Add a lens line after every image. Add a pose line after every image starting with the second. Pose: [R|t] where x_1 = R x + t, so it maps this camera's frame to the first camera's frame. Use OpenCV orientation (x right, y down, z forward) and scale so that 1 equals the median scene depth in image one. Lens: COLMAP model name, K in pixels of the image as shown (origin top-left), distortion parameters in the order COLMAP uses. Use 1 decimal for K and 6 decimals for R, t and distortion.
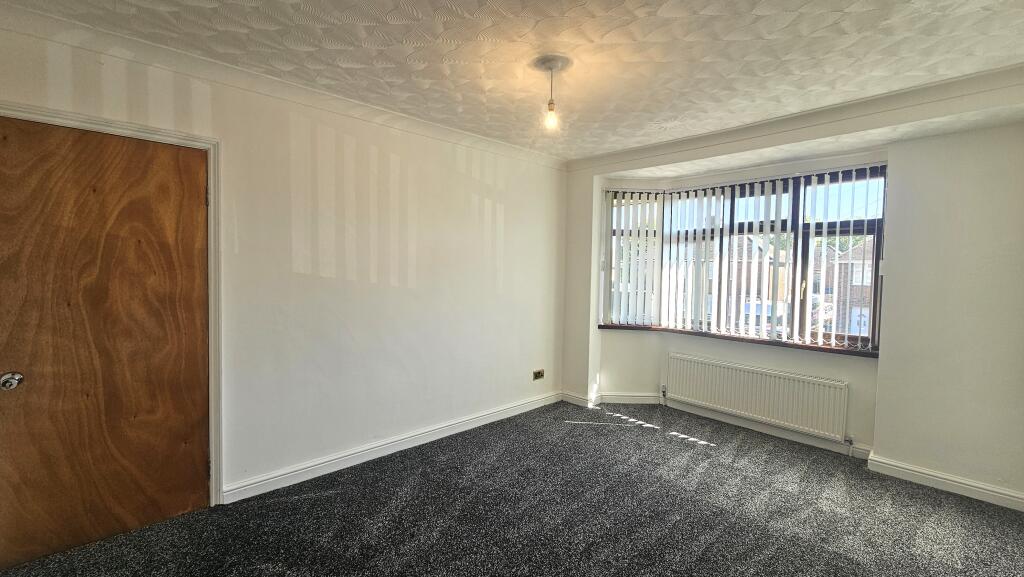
lens RADIAL K [[419.7, 0, 511.5], [0, 419.7, 285.6], [0, 0, 1]] dist [0.002152, 0.000174]
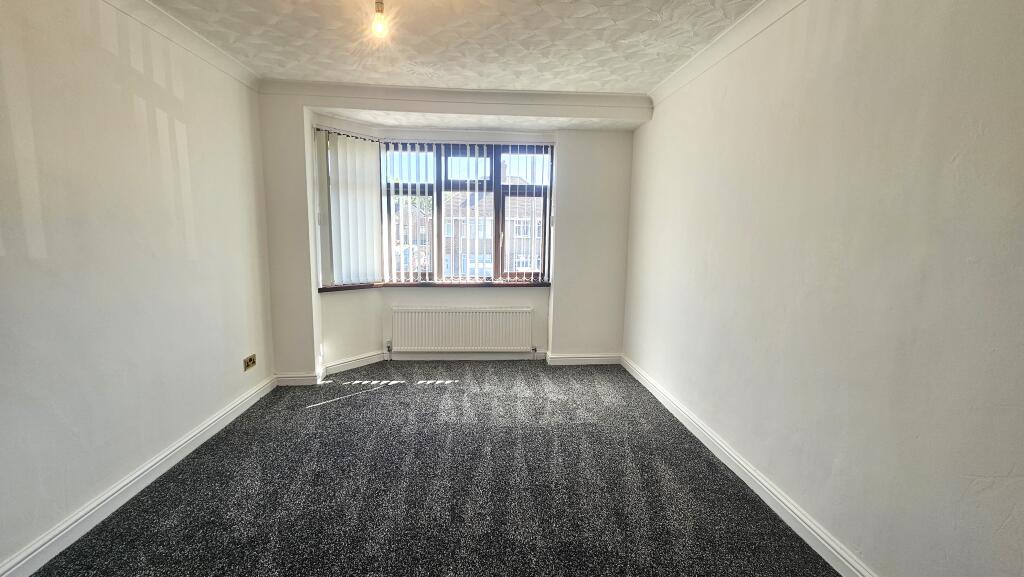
lens RADIAL K [[419.7, 0, 511.5], [0, 419.7, 285.6], [0, 0, 1]] dist [0.002152, 0.000174]
pose [[0.632092, -0.114890, 0.766329, -0.245372], [0.032040, 0.991977, 0.122292, -0.005809], [-0.774231, -0.052746, 0.630702, 0.185593]]
